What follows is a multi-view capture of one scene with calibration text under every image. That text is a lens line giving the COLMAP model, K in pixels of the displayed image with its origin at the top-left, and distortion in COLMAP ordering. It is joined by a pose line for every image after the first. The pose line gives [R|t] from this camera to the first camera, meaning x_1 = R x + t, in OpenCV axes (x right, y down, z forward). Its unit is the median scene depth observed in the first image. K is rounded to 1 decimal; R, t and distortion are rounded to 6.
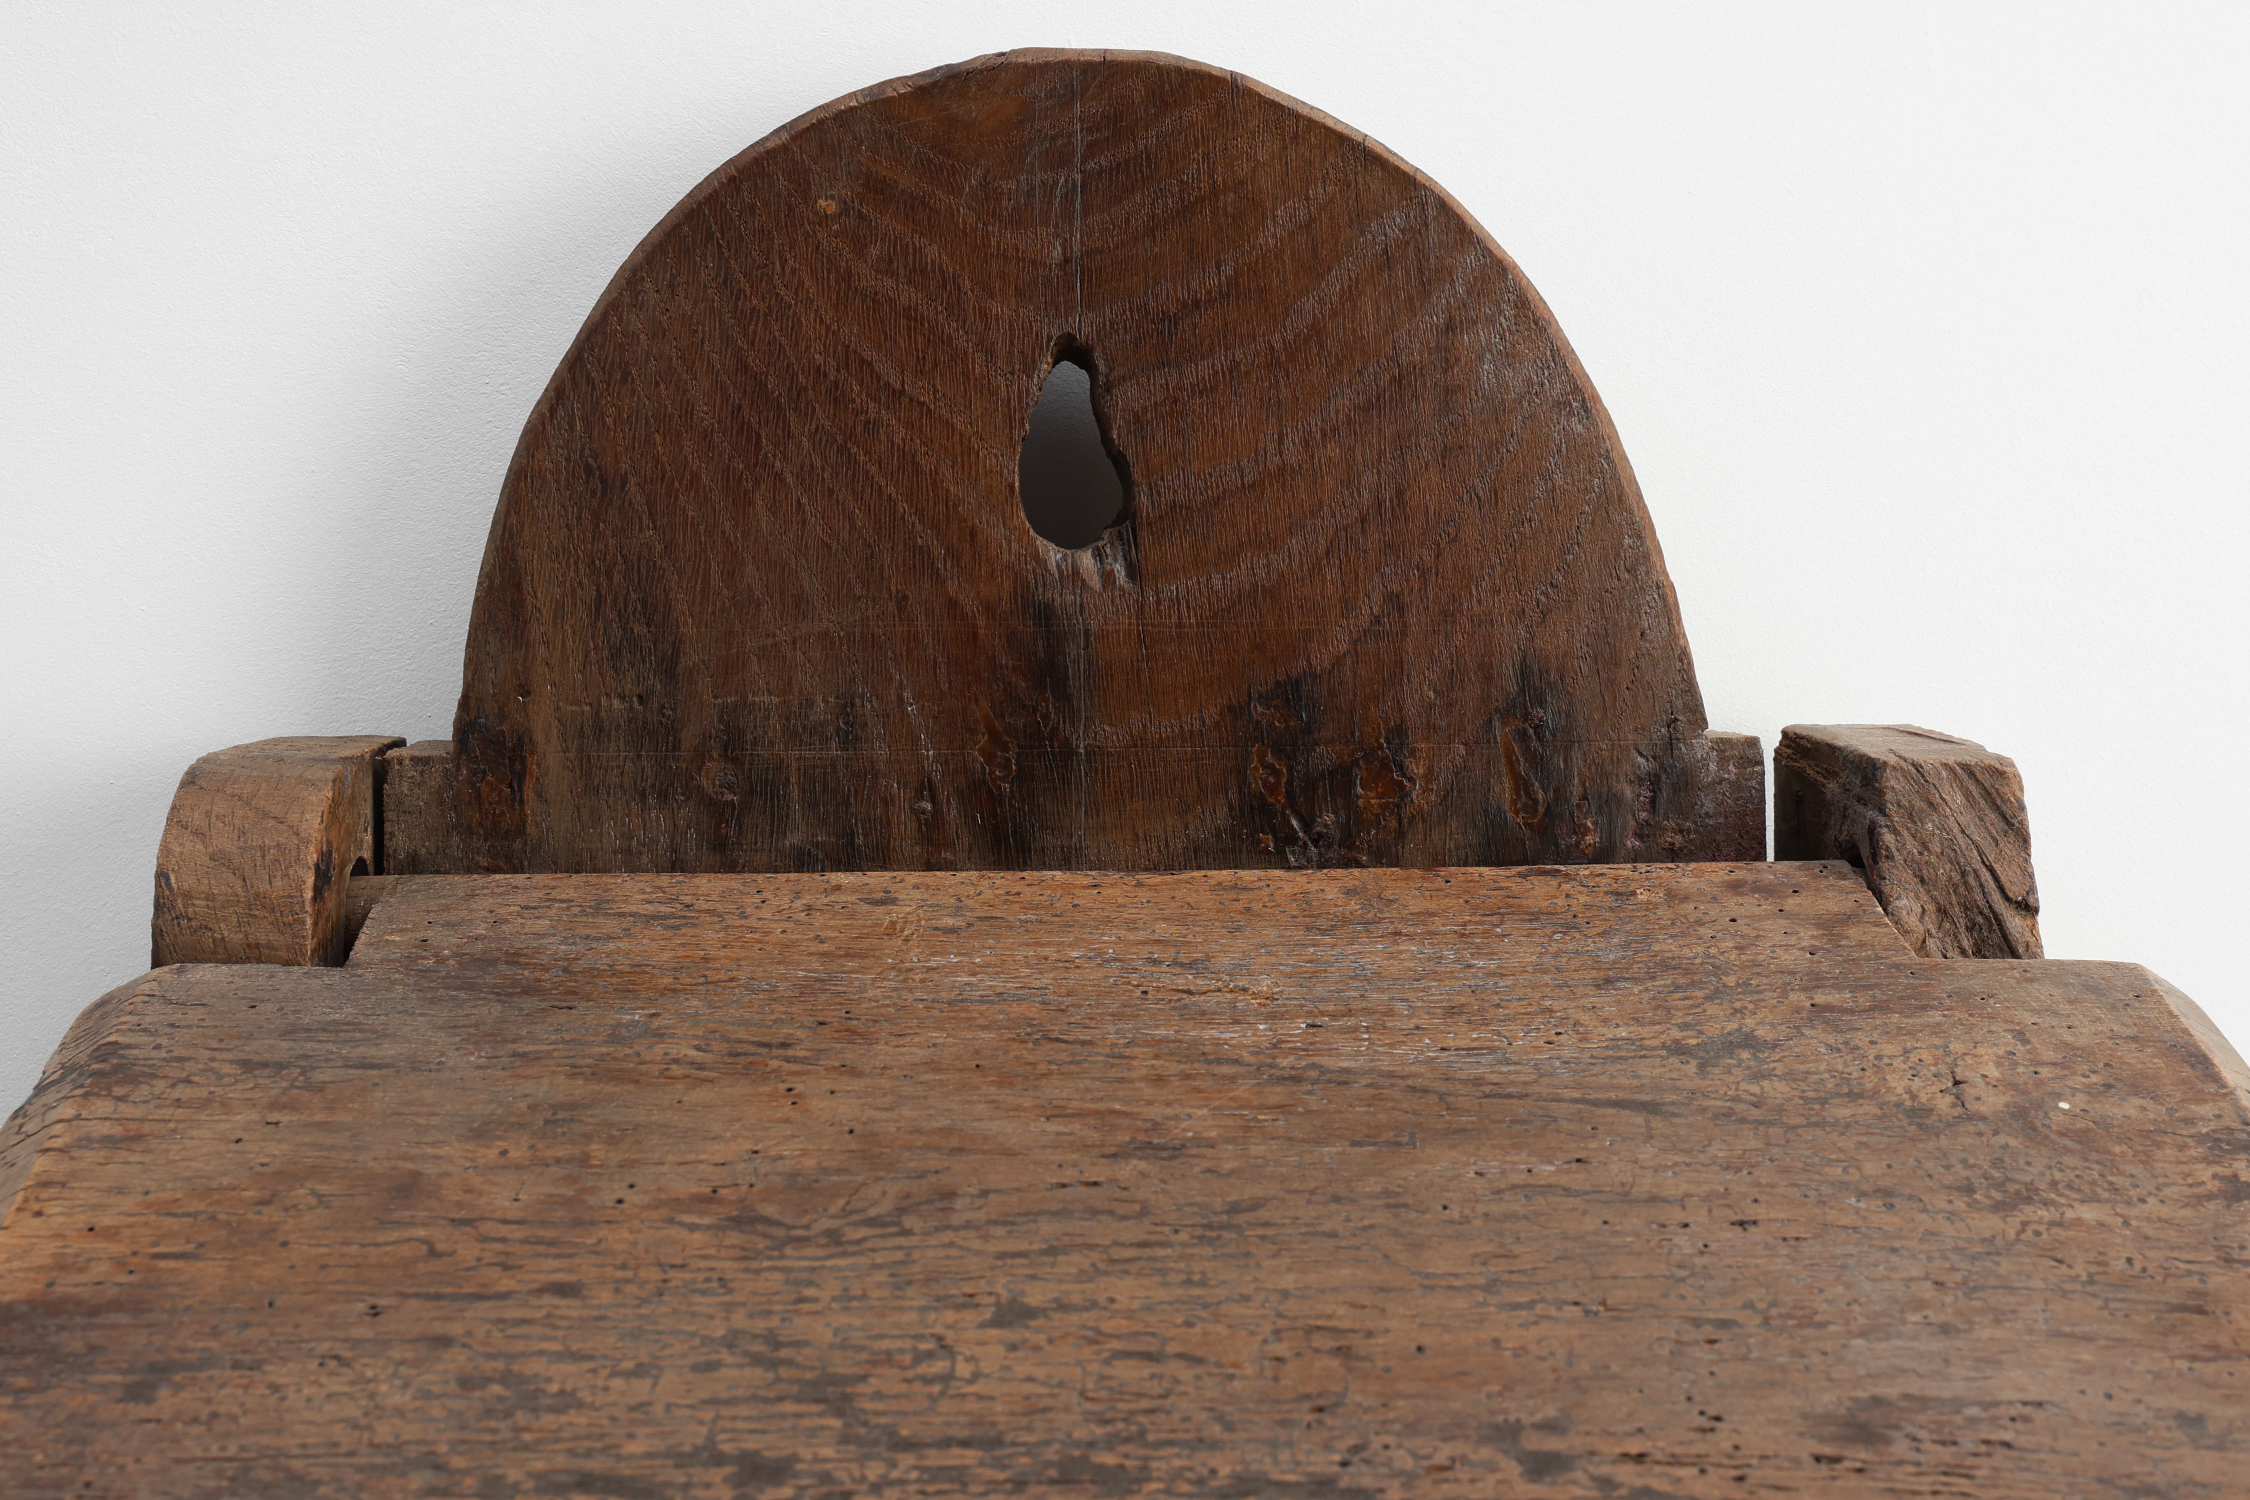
lens RADIAL K [[2840.6, 0, 1028.3], [0, 2840.6, 588.0], [0, 0, 1]] dist [0.022144, 0.000000]
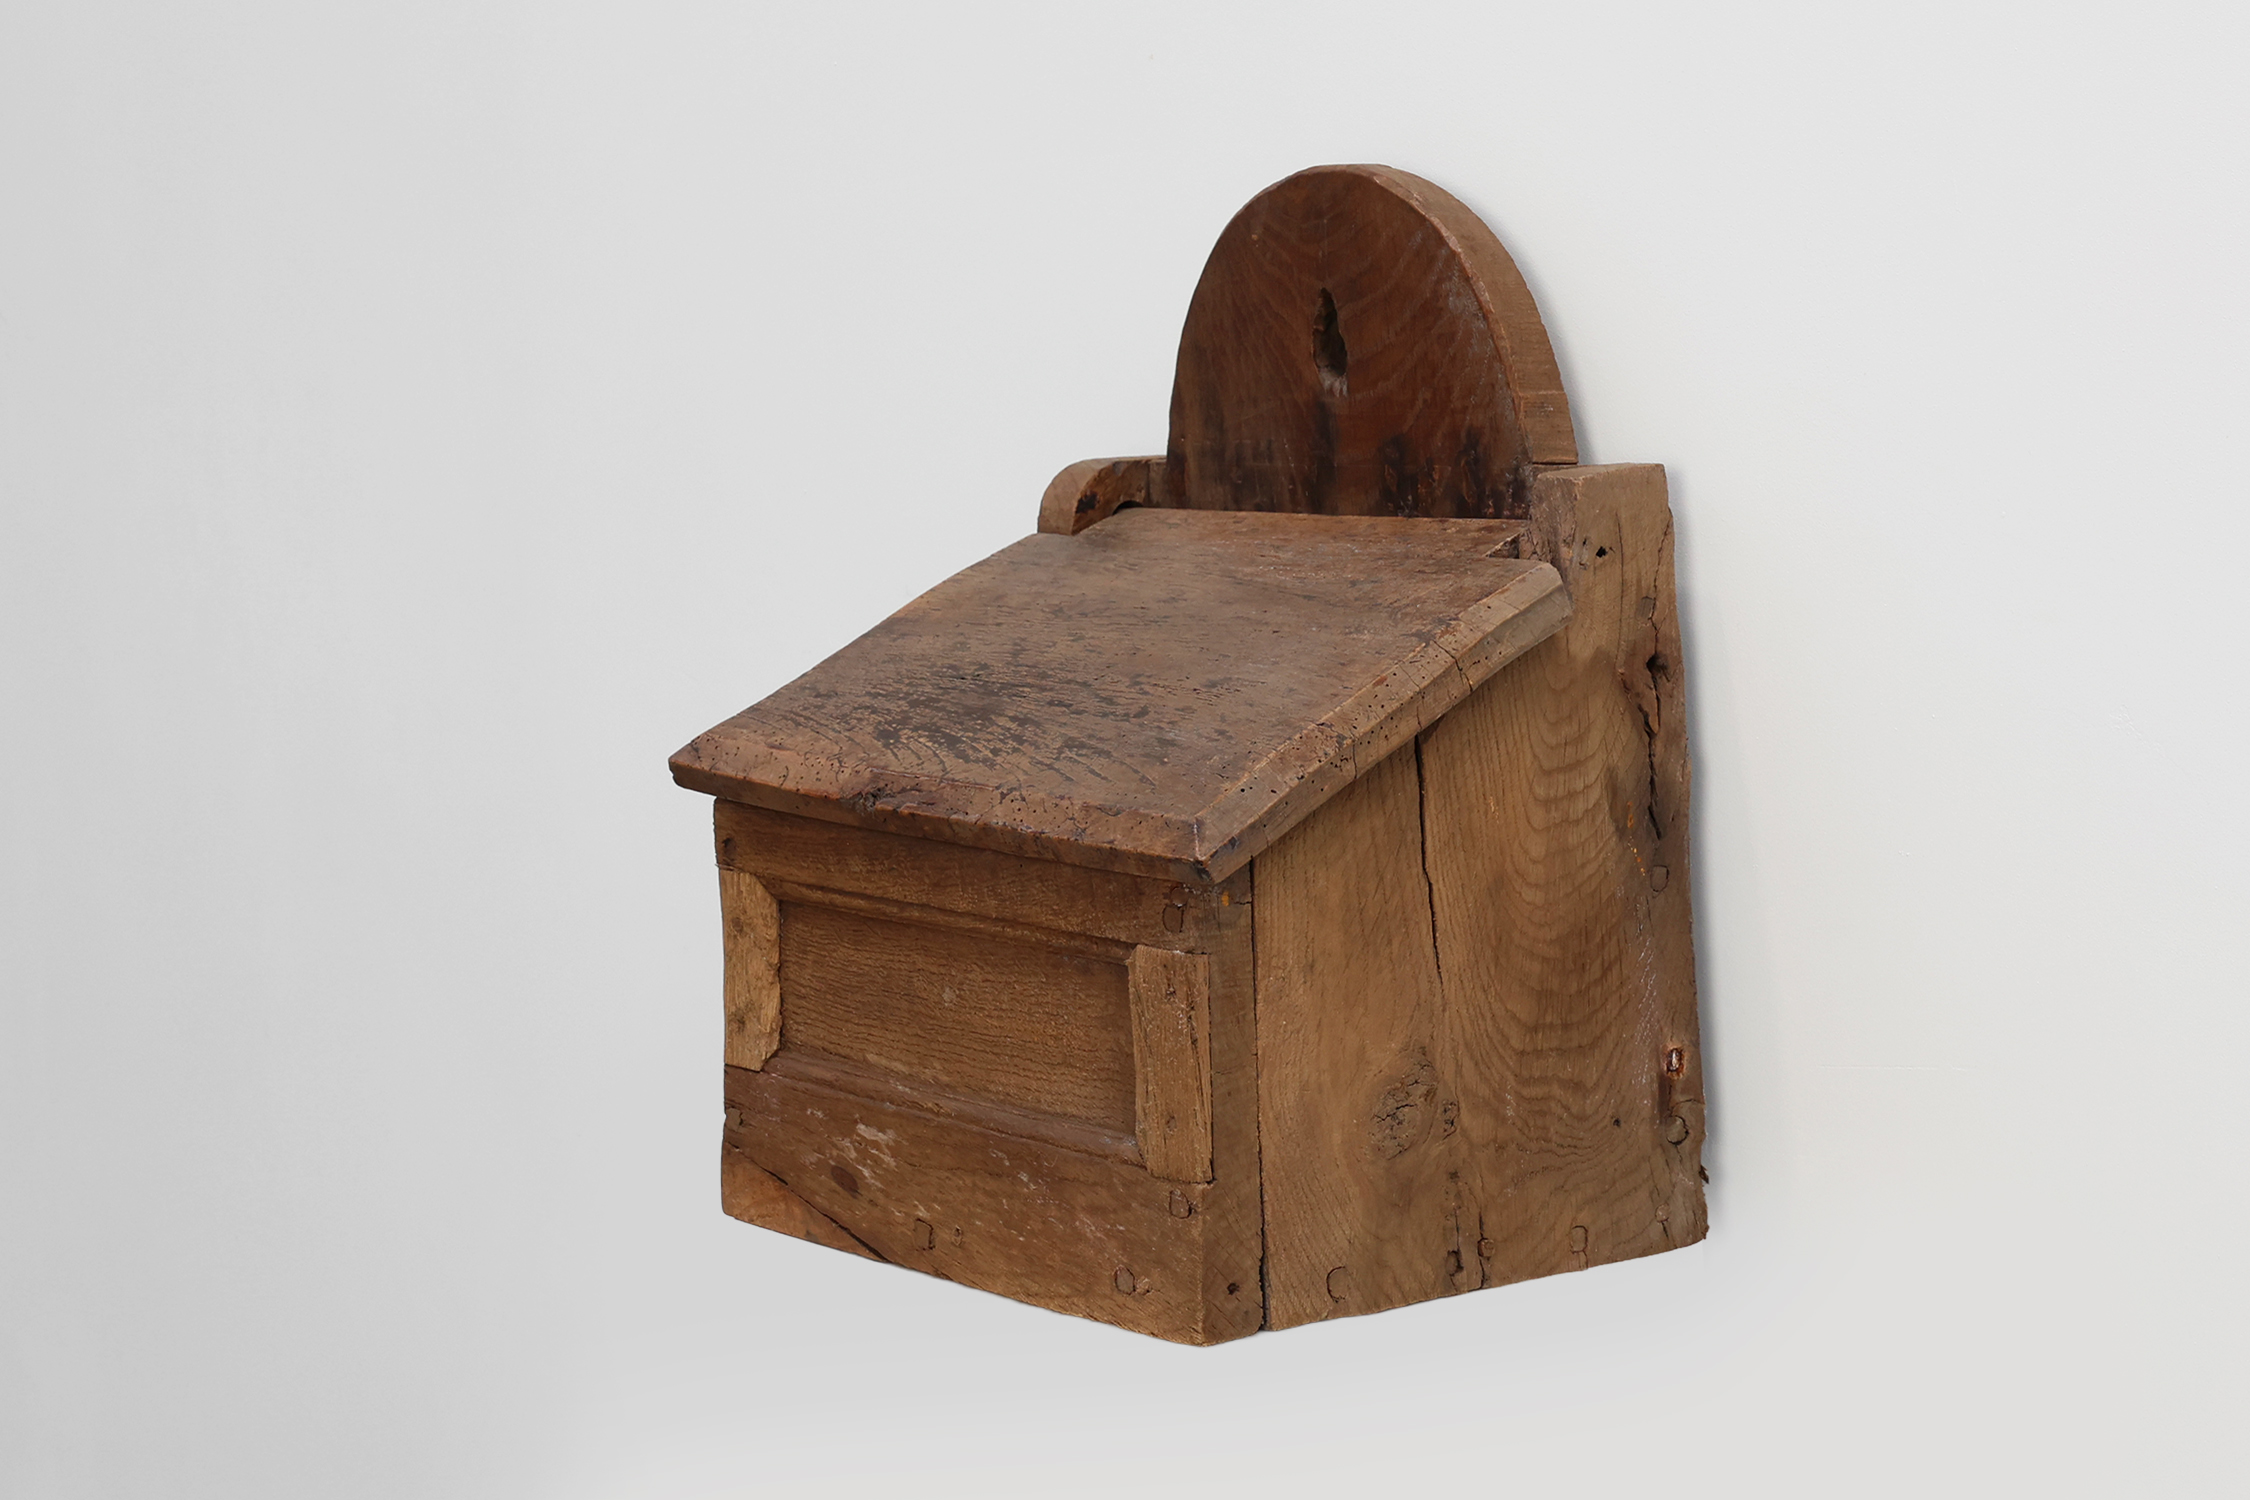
lens RADIAL K [[3496.9, 0, 1131.9], [0, 3496.9, 752.5], [0, 0, 1]] dist [0.315576, 0.000000]
pose [[0.604814, 0.086724, -0.791630, 2.298021], [0.022872, 0.991751, 0.126121, -0.080264], [0.796038, -0.094386, 0.597842, -0.936335]]
